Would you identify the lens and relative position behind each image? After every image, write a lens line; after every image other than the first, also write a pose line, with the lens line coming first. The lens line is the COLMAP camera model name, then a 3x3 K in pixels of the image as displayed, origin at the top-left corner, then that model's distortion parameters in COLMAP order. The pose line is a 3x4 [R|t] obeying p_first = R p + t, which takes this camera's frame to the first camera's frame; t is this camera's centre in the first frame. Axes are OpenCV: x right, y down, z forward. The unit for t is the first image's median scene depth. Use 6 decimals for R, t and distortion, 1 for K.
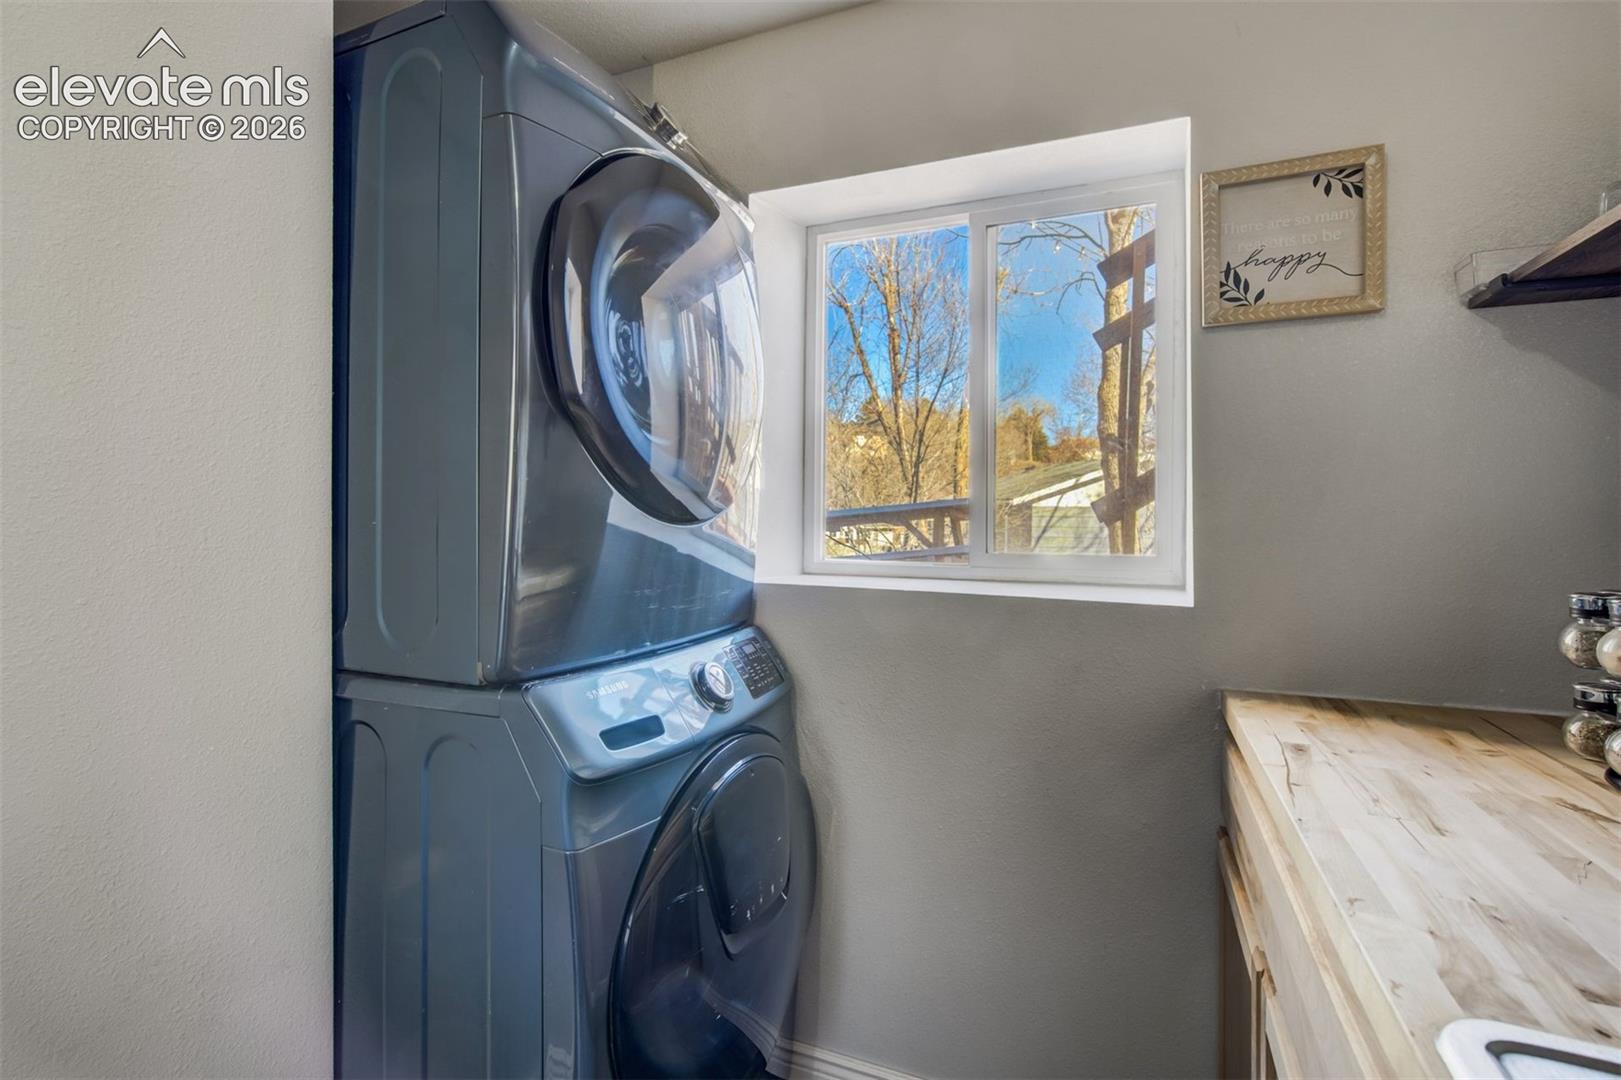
lens RADIAL K [[721.9, 0, 810.5], [0, 721.9, 540.0], [0, 0, 1]] dist [0.024281, 0.000204]
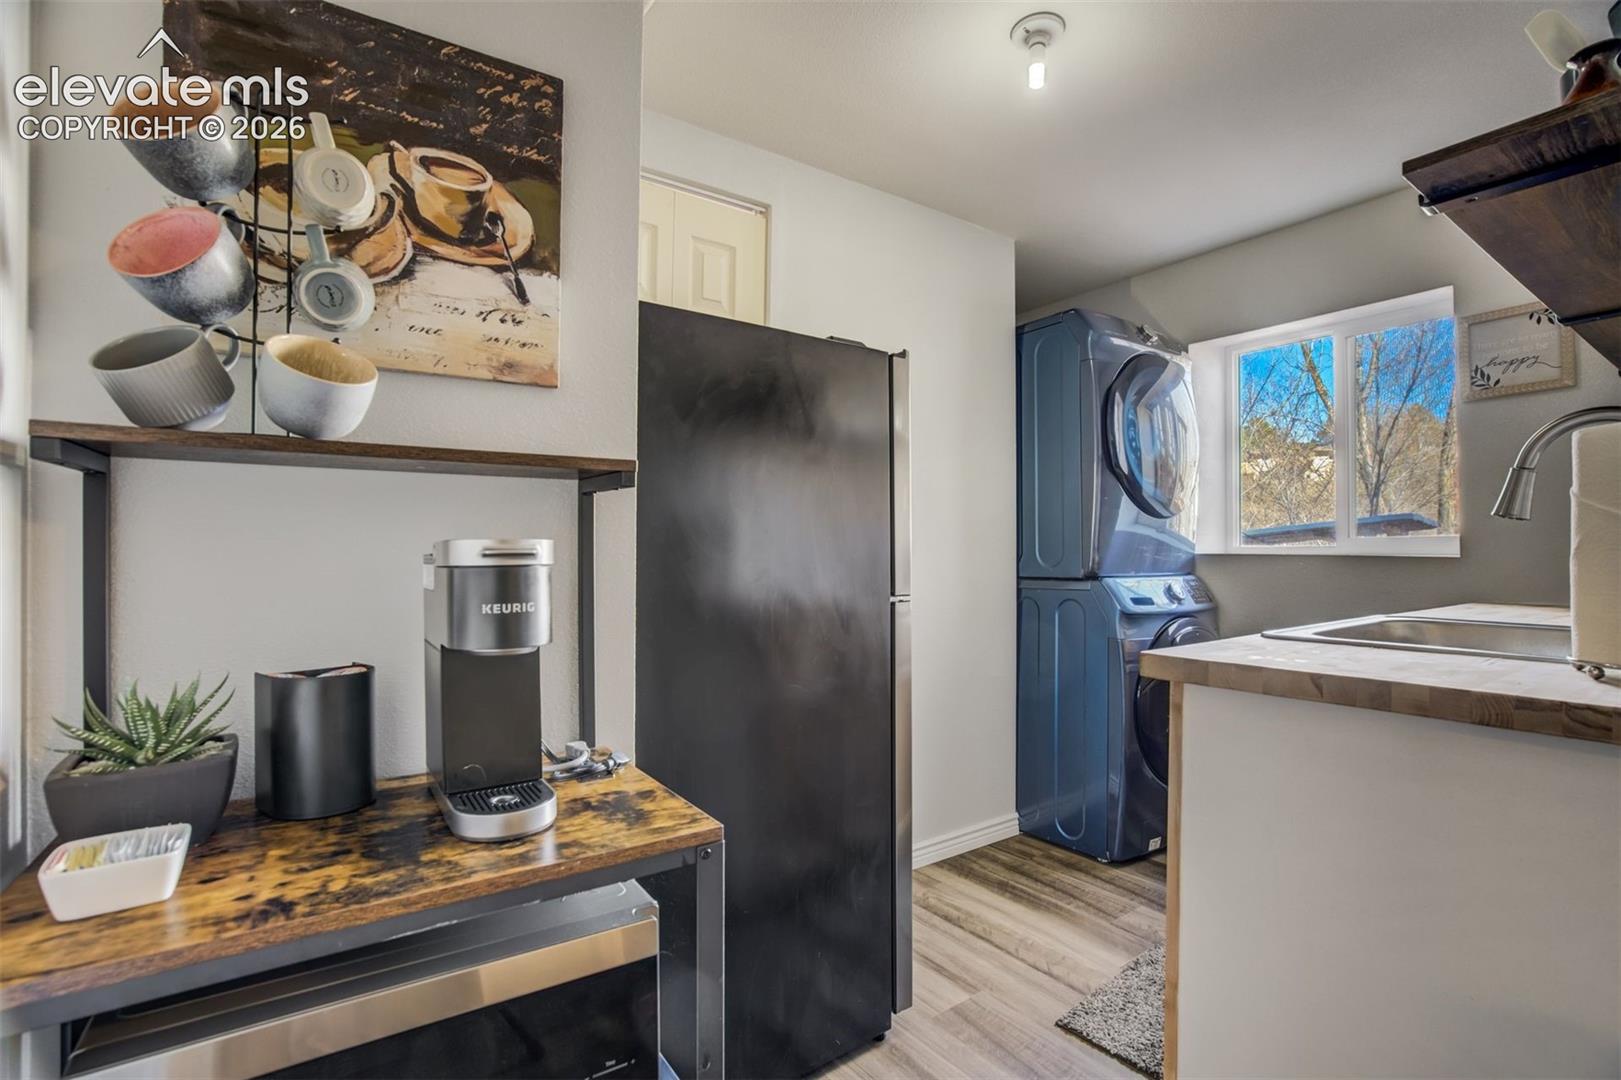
lens RADIAL K [[779.7, 0, 814.5], [0, 779.7, 554.2], [0, 0, 1]] dist [-0.040056, 0.001707]
pose [[0.861921, -0.012807, -0.506881, 0.101596], [-0.006157, 0.999343, -0.035720, 0.165362], [0.507006, 0.033908, 0.861276, -1.437081]]
